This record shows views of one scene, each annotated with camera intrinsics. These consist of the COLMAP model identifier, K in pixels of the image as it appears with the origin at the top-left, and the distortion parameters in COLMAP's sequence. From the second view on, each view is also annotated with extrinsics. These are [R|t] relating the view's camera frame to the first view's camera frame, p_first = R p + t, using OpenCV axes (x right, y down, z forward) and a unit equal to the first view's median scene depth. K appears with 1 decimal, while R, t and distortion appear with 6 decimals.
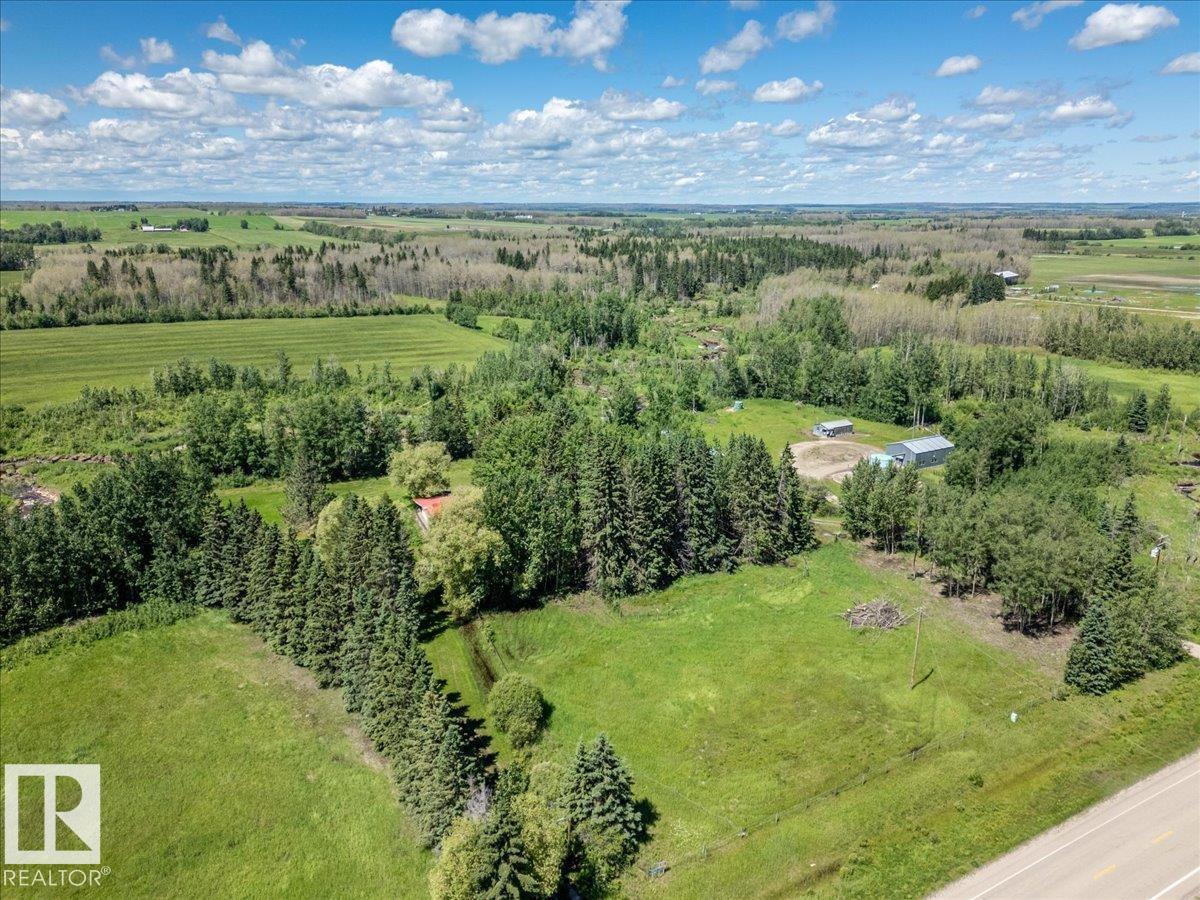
lens RADIAL K [[840.9, 0, 600.0], [0, 840.9, 450.0], [0, 0, 1]] dist [0.085266, -0.086052]
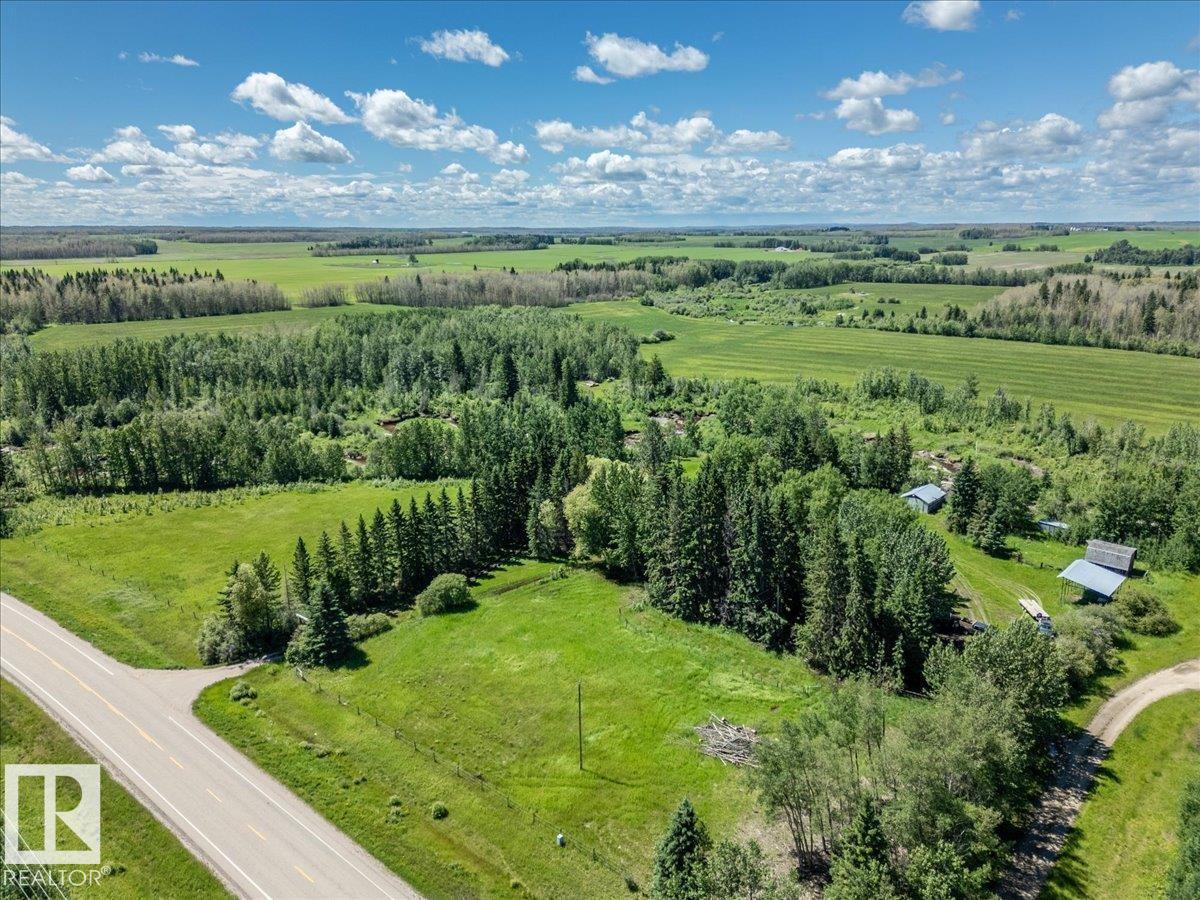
lens RADIAL K [[861.0, 0, 605.6], [0, 861.0, 448.0], [0, 0, 1]] dist [0.078853, -0.085086]
pose [[0.326347, 0.229901, -0.916866, 0.922651], [-0.256179, 0.955182, 0.148325, -0.155109], [0.909874, 0.186477, 0.370616, 0.493475]]
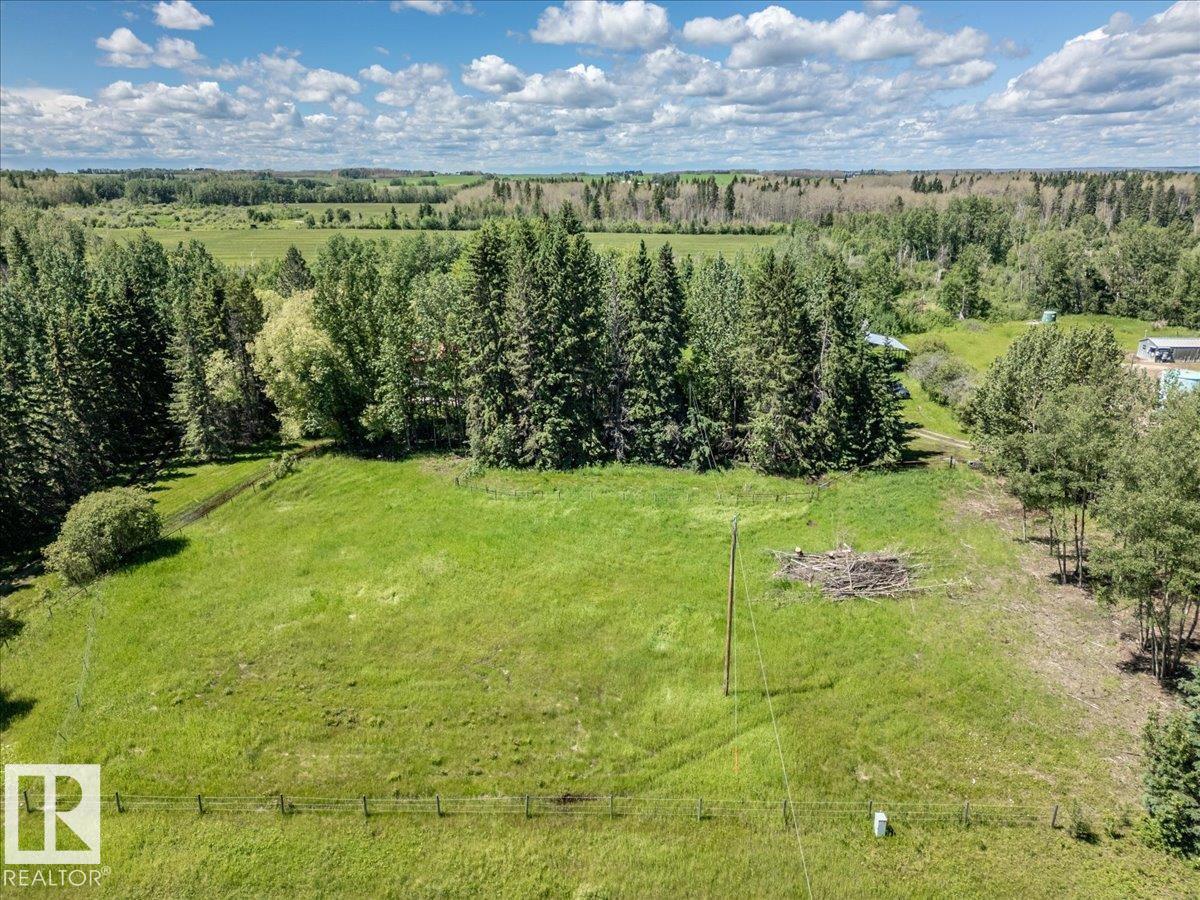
lens RADIAL K [[840.9, 0, 600.0], [0, 840.9, 450.0], [0, 0, 1]] dist [0.085266, -0.086052]
pose [[0.850859, 0.154637, -0.502122, 0.415326], [-0.139071, 0.987905, 0.068582, 0.101805], [0.506654, 0.011477, 0.862073, 0.454193]]
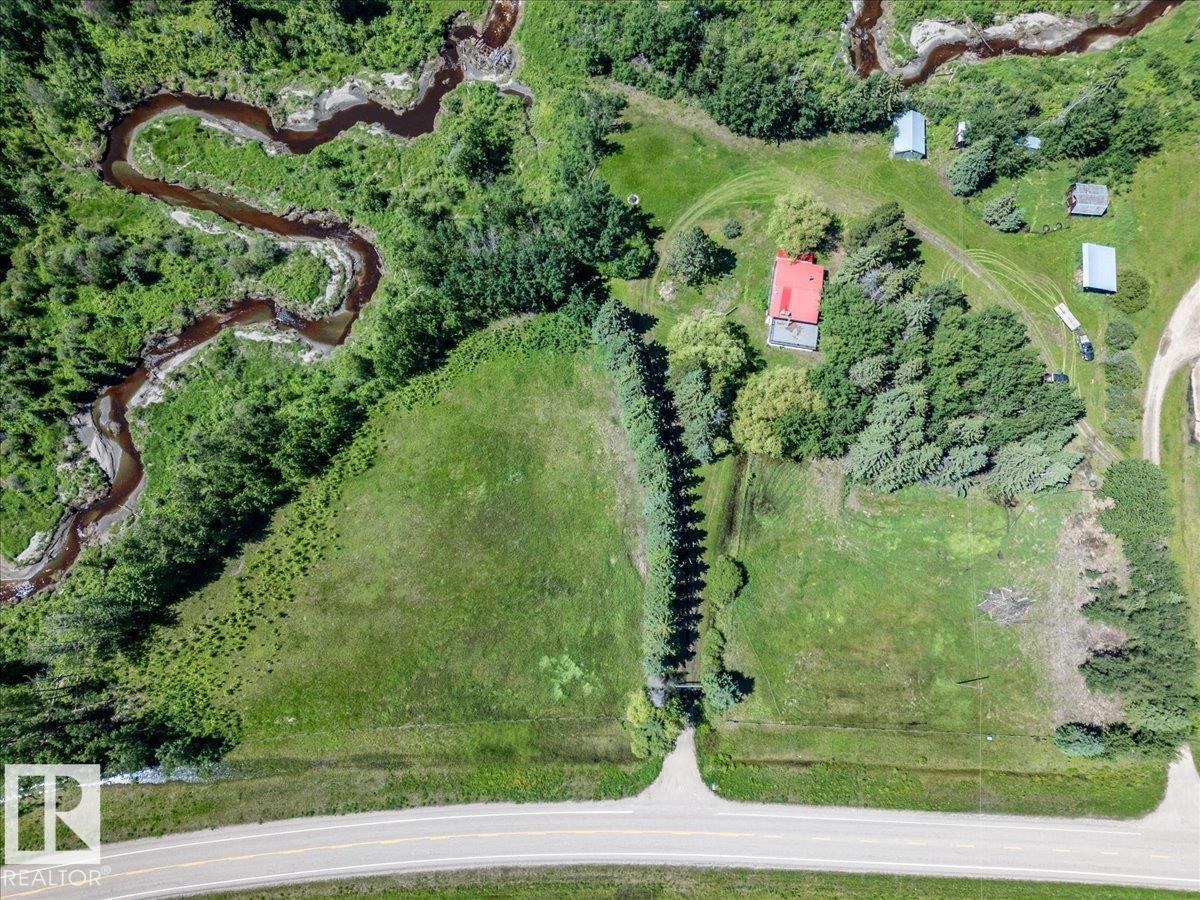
lens RADIAL K [[840.9, 0, 600.0], [0, 840.9, 450.0], [0, 0, 1]] dist [0.085266, -0.086052]
pose [[0.845002, 0.526990, -0.090844, -0.221234], [-0.167824, 0.422626, 0.890630, -0.960996], [0.507747, -0.737339, 0.445561, 0.227115]]
